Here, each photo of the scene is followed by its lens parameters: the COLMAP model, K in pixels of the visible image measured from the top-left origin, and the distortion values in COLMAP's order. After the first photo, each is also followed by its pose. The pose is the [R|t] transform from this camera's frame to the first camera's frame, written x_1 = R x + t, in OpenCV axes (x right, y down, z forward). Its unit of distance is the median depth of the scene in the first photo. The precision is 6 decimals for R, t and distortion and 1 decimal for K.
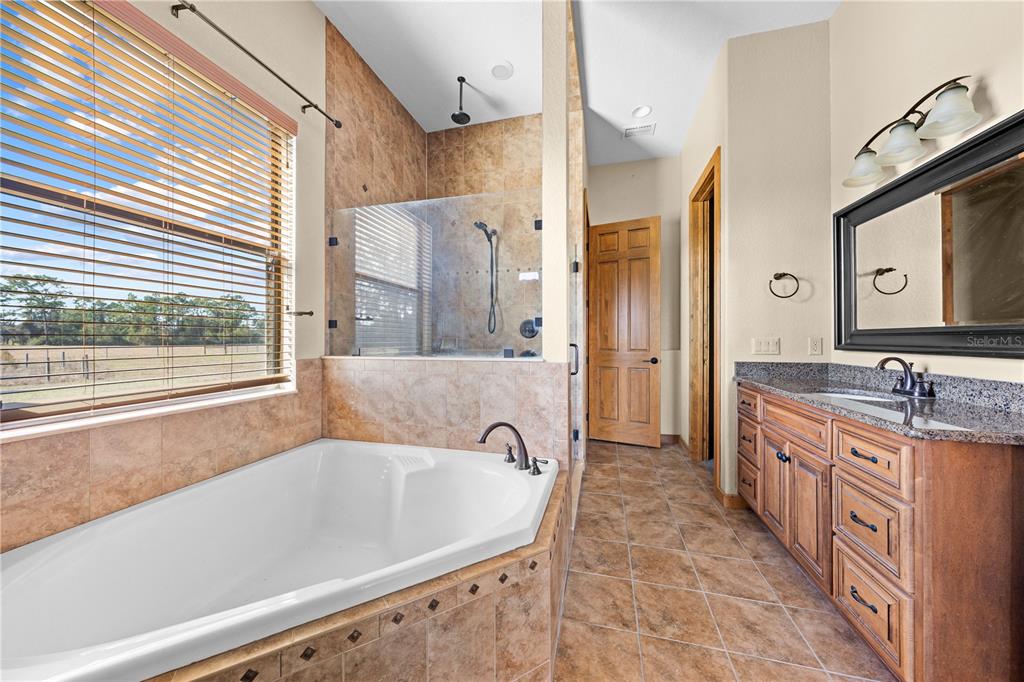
lens RADIAL K [[346.0, 0, 511.6], [0, 346.0, 338.2], [0, 0, 1]] dist [-0.003547, -0.000145]
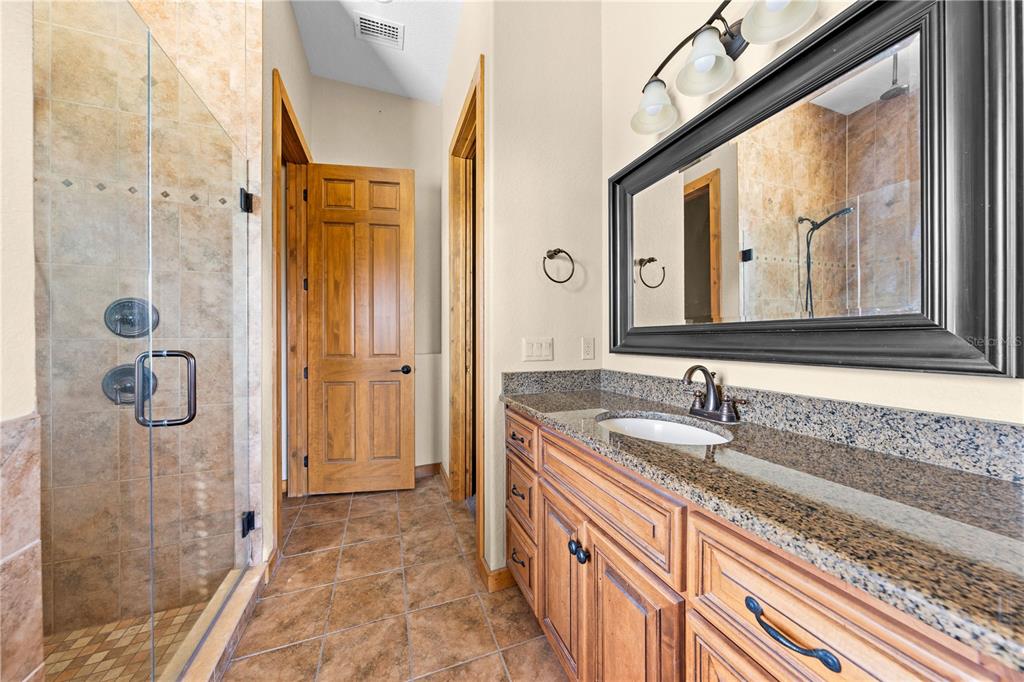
lens RADIAL K [[344.1, 0, 510.5], [0, 344.1, 341.2], [0, 0, 1]] dist [-0.001216, 0.000083]
pose [[0.818138, -0.003850, 0.575009, 0.279091], [-0.000113, 0.999976, 0.006856, 0.001349], [-0.575022, -0.005675, 0.818118, 0.450819]]
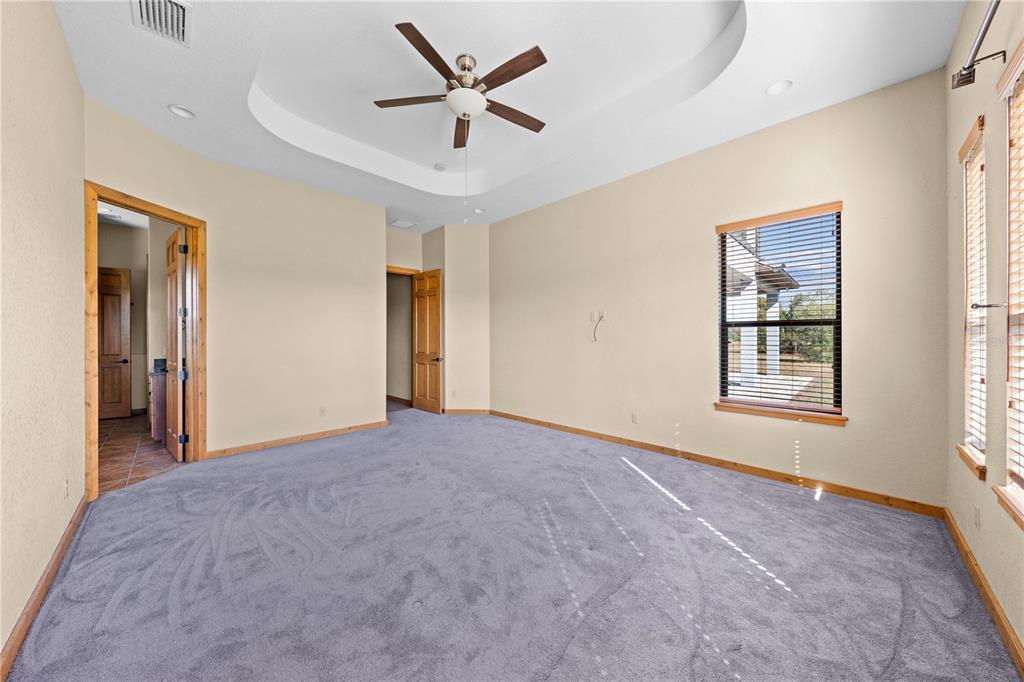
lens RADIAL K [[351.6, 0, 512.3], [0, 351.6, 338.9], [0, 0, 1]] dist [0.000734, -0.000063]
pose [[0.501081, -0.004179, 0.865390, -0.135855], [-0.000503, 0.999987, 0.005120, -0.071443], [-0.865400, -0.003001, 0.501072, -2.056442]]
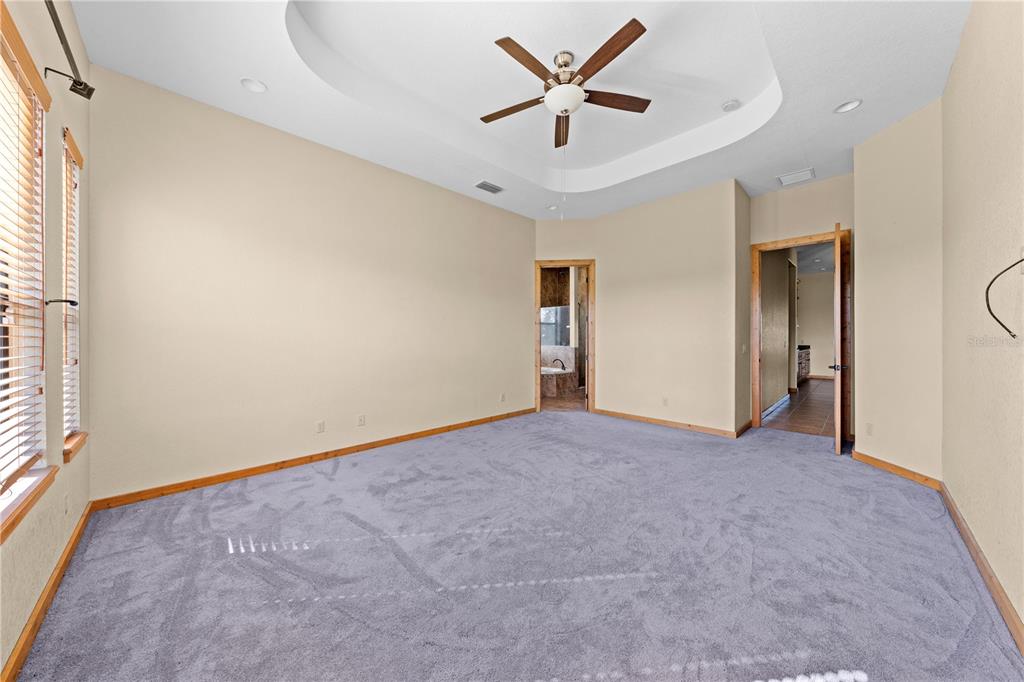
lens RADIAL K [[346.0, 0, 511.6], [0, 346.0, 338.2], [0, 0, 1]] dist [-0.003547, -0.000145]
pose [[0.854268, 0.001361, -0.519830, 1.369211], [0.001952, 0.999981, 0.005826, -0.054629], [0.519828, -0.005992, 0.854250, -2.450775]]
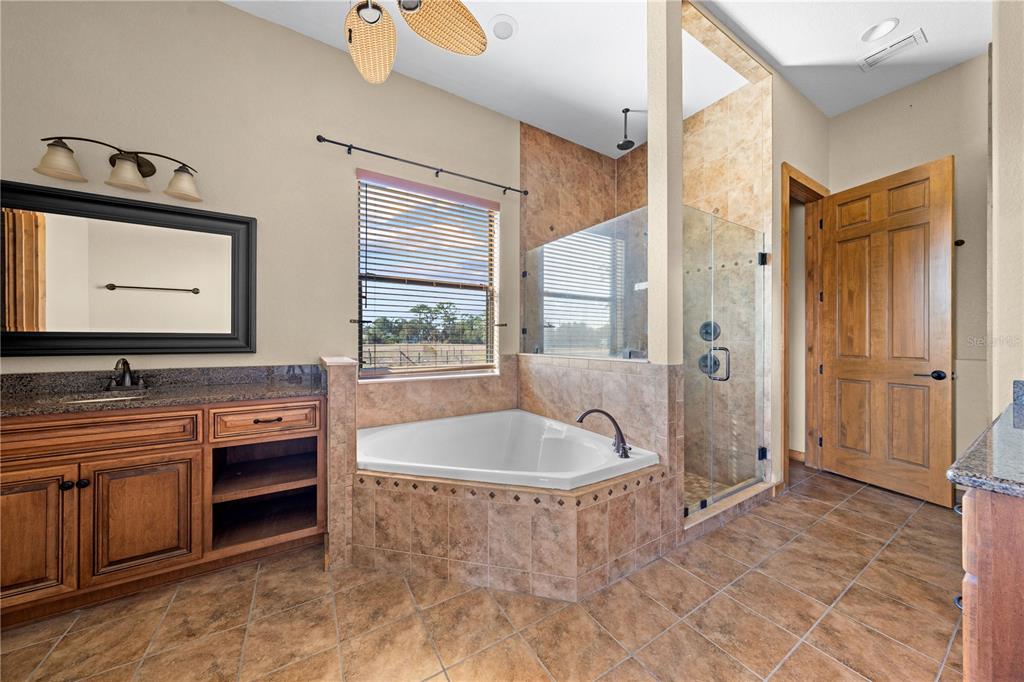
lens RADIAL K [[346.0, 0, 511.6], [0, 346.0, 338.2], [0, 0, 1]] dist [-0.003547, -0.000145]
pose [[0.722299, -0.001804, -0.691579, 0.432773], [-0.000482, 0.999995, -0.003112, -0.006412], [0.691581, 0.002581, 0.722295, -0.080285]]
